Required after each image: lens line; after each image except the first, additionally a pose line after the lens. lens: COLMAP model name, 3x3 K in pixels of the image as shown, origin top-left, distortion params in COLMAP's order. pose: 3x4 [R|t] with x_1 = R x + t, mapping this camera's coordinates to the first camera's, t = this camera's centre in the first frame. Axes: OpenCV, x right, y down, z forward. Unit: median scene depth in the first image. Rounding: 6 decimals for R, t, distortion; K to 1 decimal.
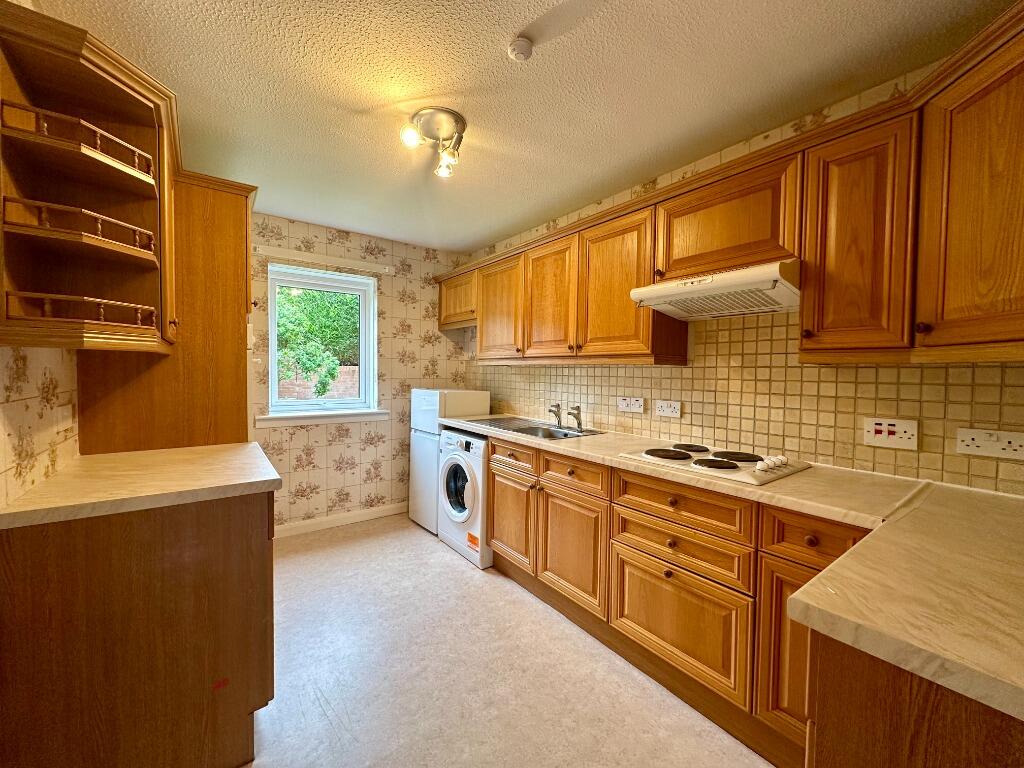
lens RADIAL K [[410.3, 0, 511.5], [0, 410.3, 384.5], [0, 0, 1]] dist [0.001456, 0.000303]
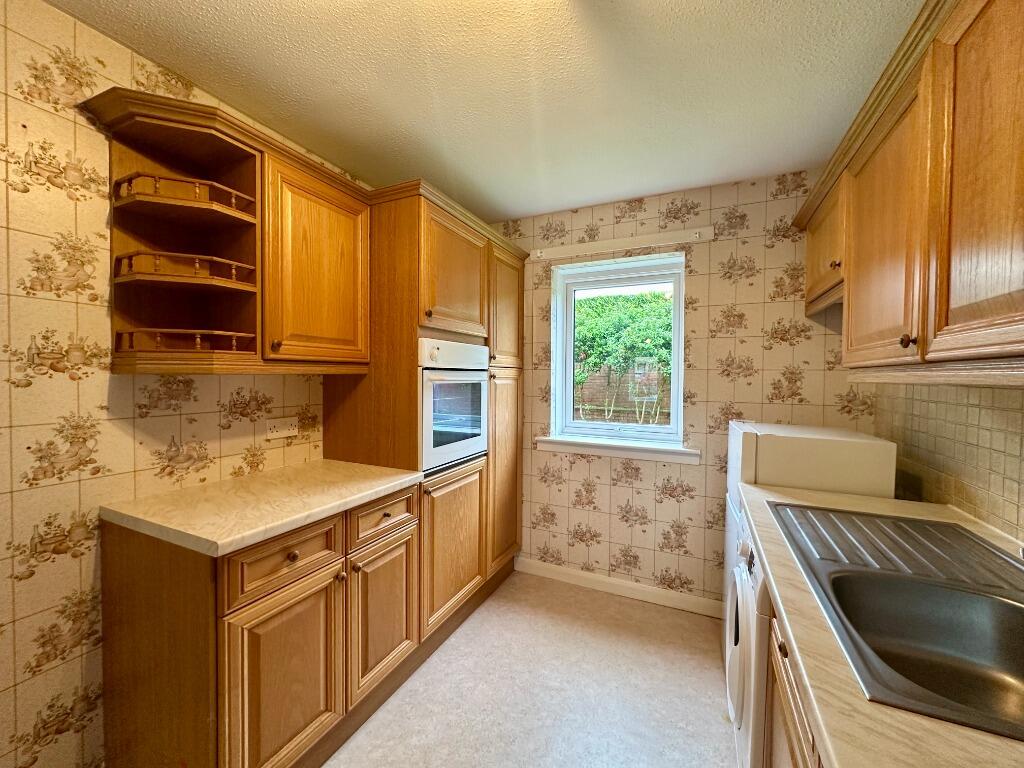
lens RADIAL K [[410.3, 0, 511.3], [0, 410.3, 384.0], [0, 0, 1]] dist [0.001456, 0.000303]
pose [[0.466668, 0.009947, -0.884377, 0.142990], [-0.033195, 0.999429, -0.006276, -0.029601], [0.883809, 0.032286, 0.466732, 0.464379]]
